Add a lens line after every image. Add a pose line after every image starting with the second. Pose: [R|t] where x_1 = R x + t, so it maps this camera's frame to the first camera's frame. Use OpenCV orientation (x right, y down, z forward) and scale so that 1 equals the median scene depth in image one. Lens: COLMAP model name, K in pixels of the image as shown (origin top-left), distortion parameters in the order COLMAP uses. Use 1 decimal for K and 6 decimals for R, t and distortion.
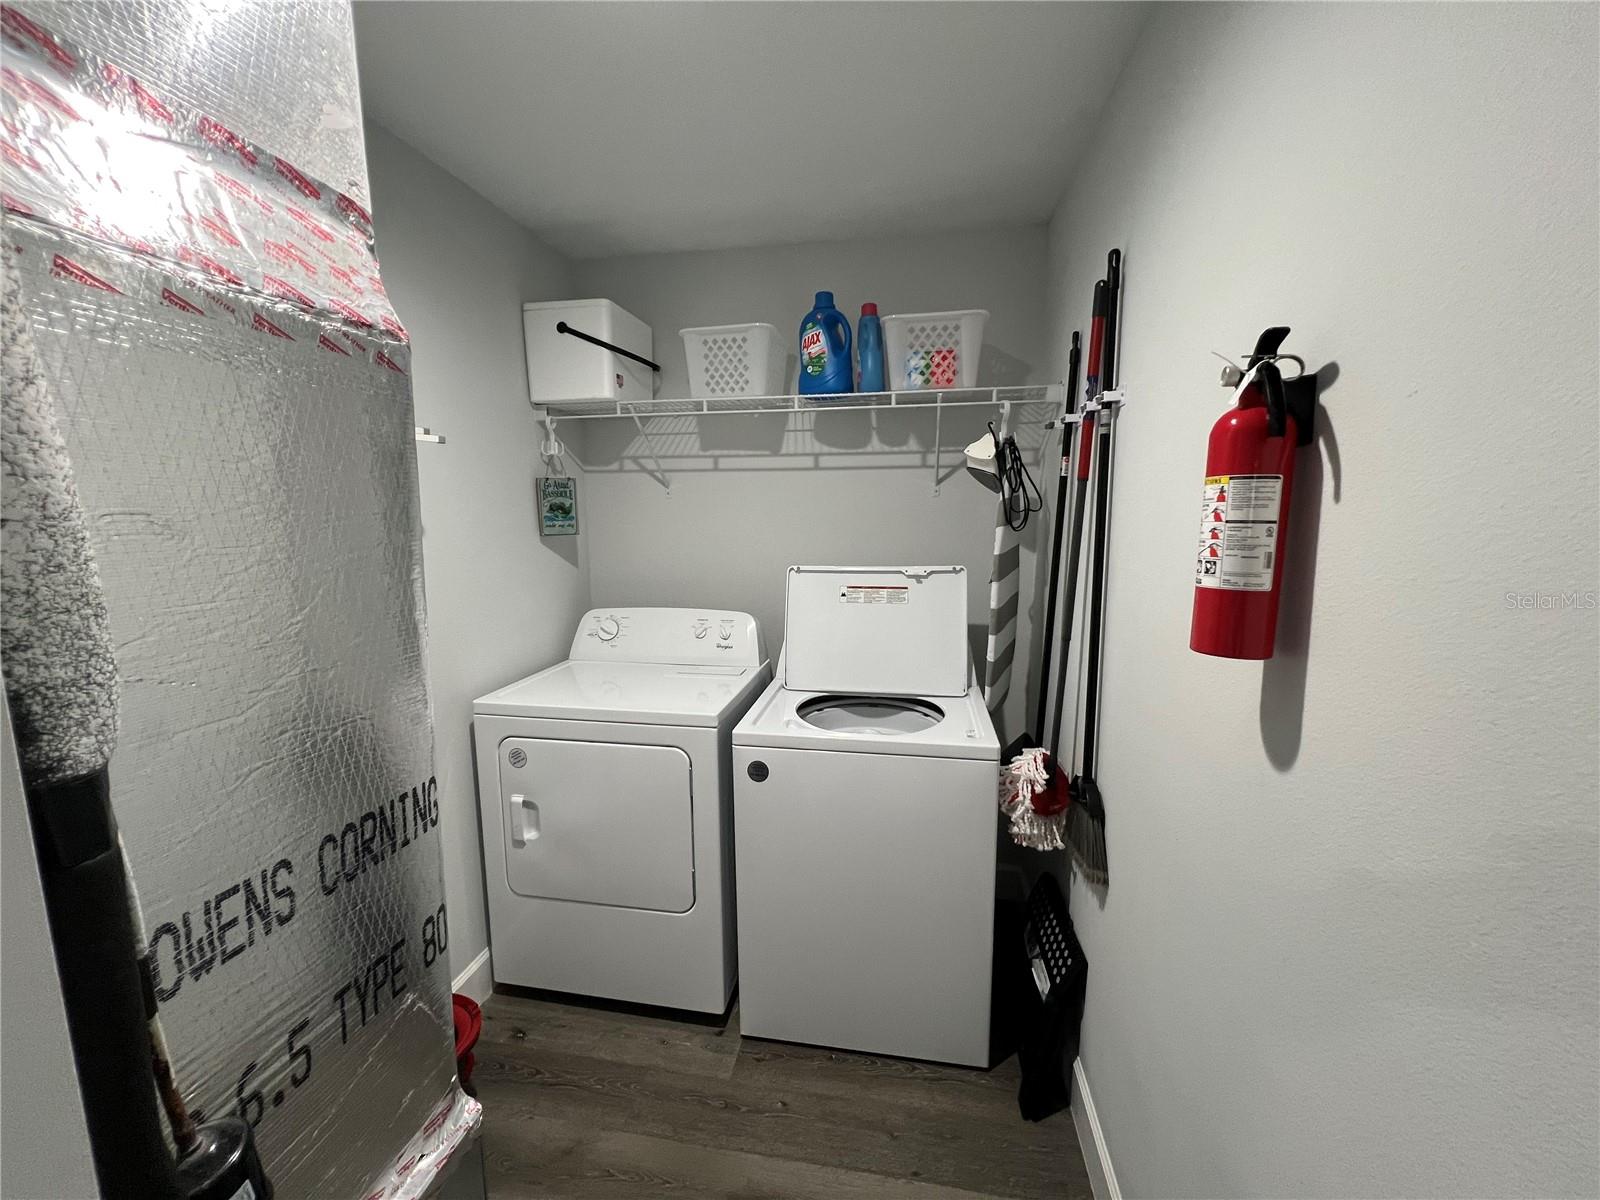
lens RADIAL K [[642.3, 0, 799.0], [0, 642.3, 601.4], [0, 0, 1]] dist [-0.001124, 0.000706]
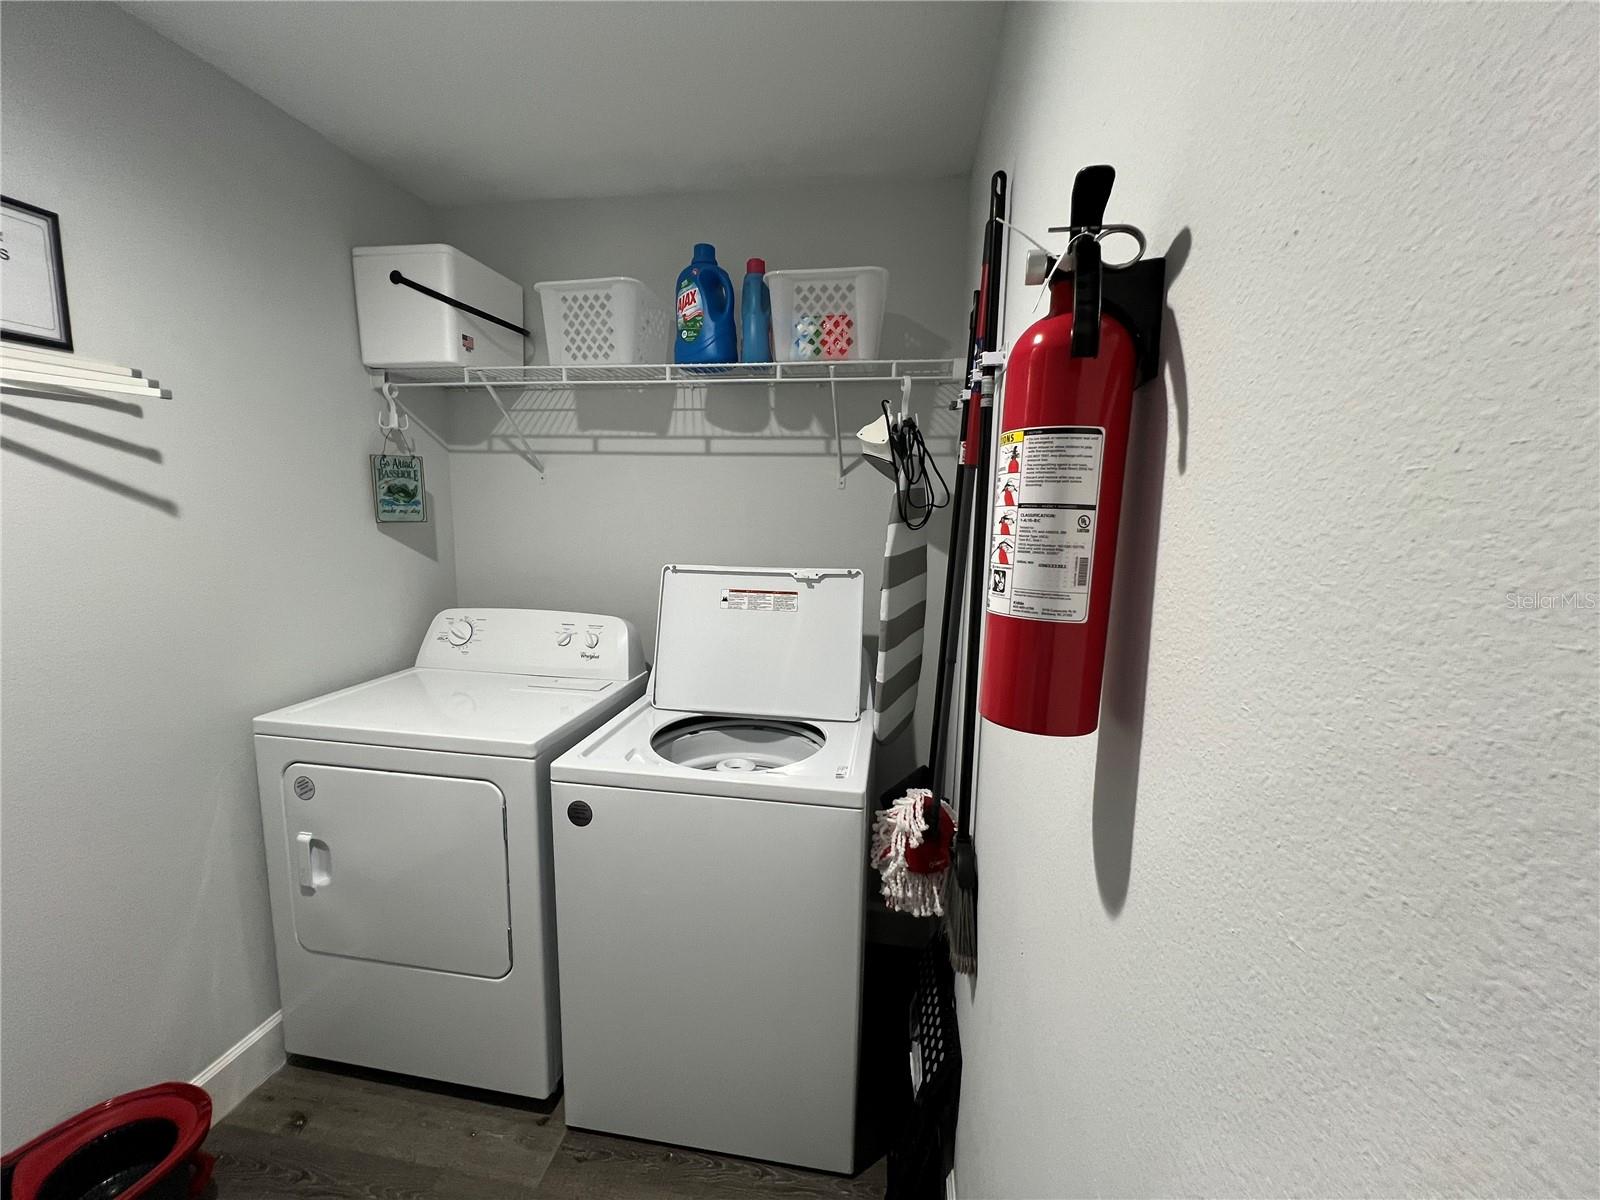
lens RADIAL K [[642.3, 0, 799.0], [0, 642.3, 601.9], [0, 0, 1]] dist [-0.001124, 0.000706]
pose [[0.999549, 0.022435, 0.019942, 0.174317], [-0.022469, 0.999746, 0.001494, -0.011838], [-0.019904, -0.001942, 0.999800, 0.156371]]
